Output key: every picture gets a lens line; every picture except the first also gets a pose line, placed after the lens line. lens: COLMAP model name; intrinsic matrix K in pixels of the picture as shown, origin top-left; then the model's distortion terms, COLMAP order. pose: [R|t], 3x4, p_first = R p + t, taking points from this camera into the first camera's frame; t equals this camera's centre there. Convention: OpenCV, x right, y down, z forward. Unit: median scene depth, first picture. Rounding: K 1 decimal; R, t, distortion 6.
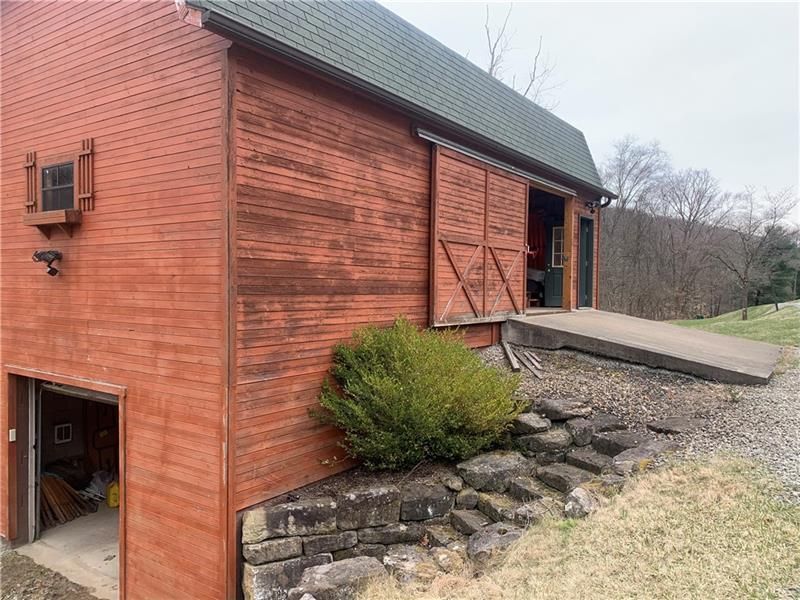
lens RADIAL K [[609.7, 0, 403.6], [0, 609.7, 295.4], [0, 0, 1]] dist [0.034492, -0.029791]
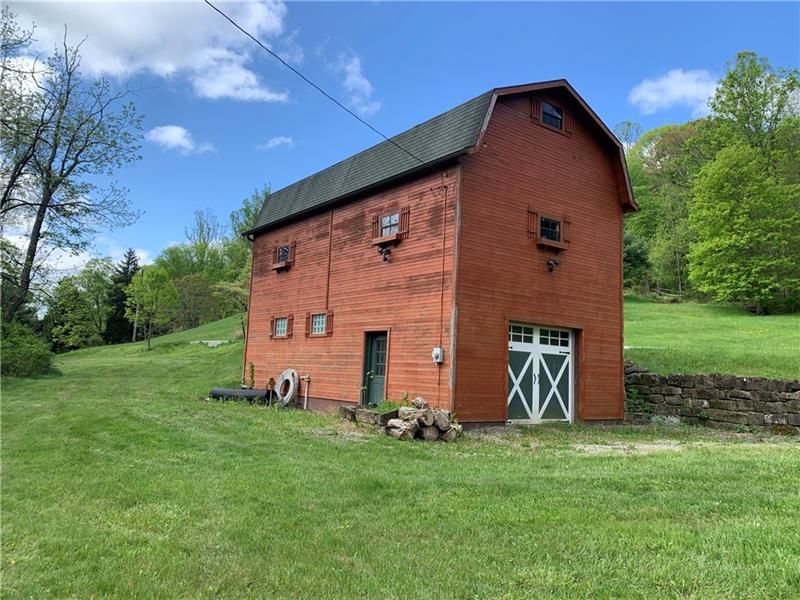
lens RADIAL K [[609.7, 0, 403.6], [0, 609.7, 295.4], [0, 0, 1]] dist [0.034492, -0.029791]
pose [[0.309795, 0.120019, 0.943198, -2.945979], [-0.020641, 0.992616, -0.119528, 0.334747], [-0.950579, 0.017560, 0.309985, 0.941160]]
